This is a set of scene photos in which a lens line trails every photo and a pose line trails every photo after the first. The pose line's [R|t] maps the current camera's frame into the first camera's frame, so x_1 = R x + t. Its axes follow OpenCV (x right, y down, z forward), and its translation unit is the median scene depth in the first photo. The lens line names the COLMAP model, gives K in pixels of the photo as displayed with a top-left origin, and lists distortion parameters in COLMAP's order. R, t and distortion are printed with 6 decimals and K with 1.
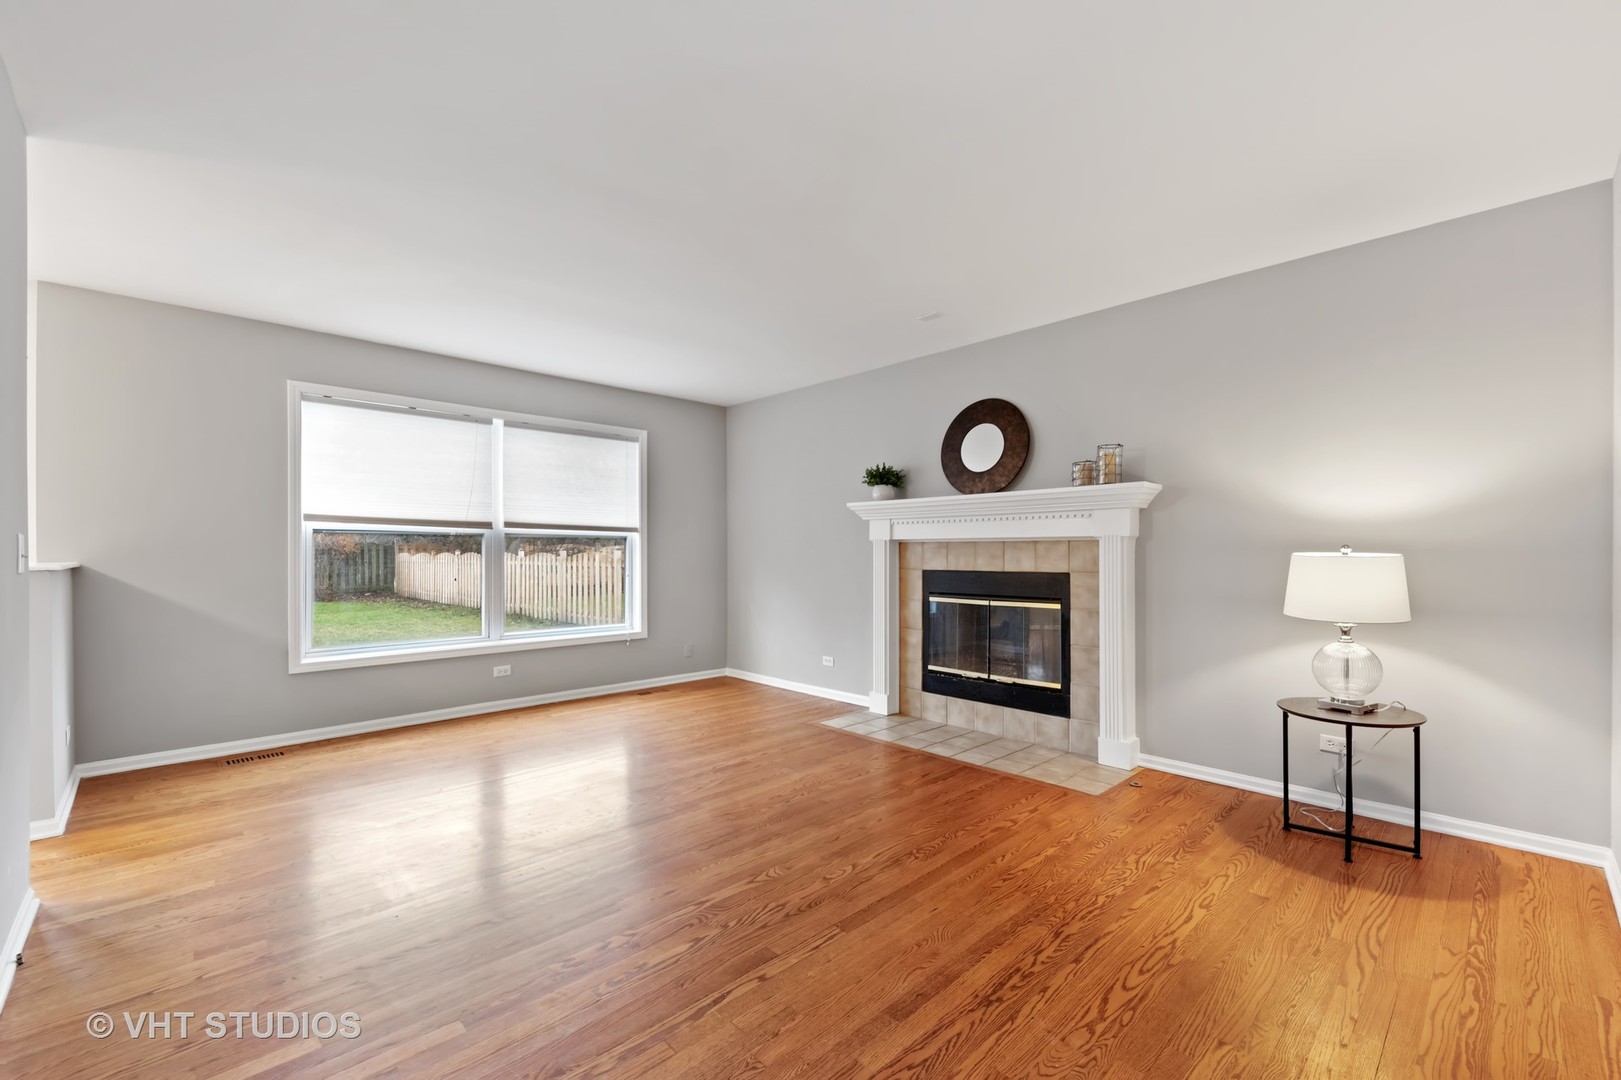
lens RADIAL K [[685.2, 0, 810.5], [0, 685.2, 540.0], [0, 0, 1]] dist [0.000926, 0.000077]
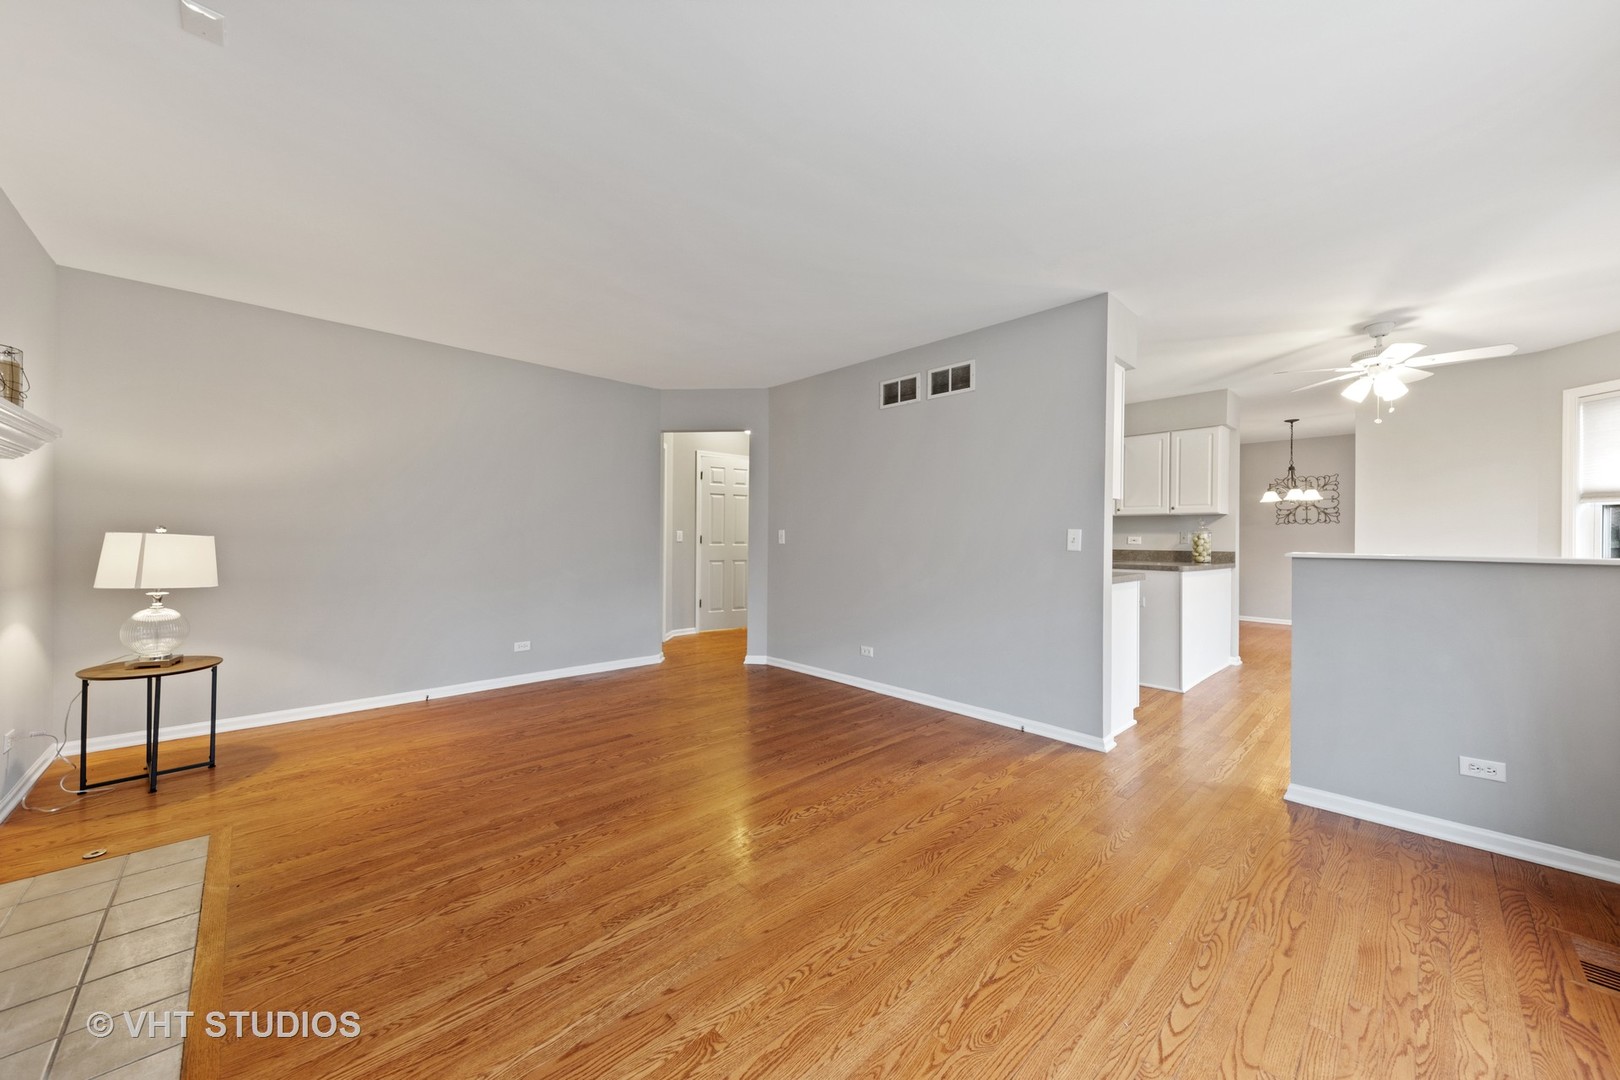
lens RADIAL K [[564.5, 0, 810.0], [0, 564.5, 540.0], [0, 0, 1]] dist [0.000844, 0.000101]
pose [[-0.999916, -0.009450, -0.008918, -0.337277], [-0.009324, 0.999858, -0.014024, 0.033723], [0.009049, -0.013940, -0.999862, 2.010036]]
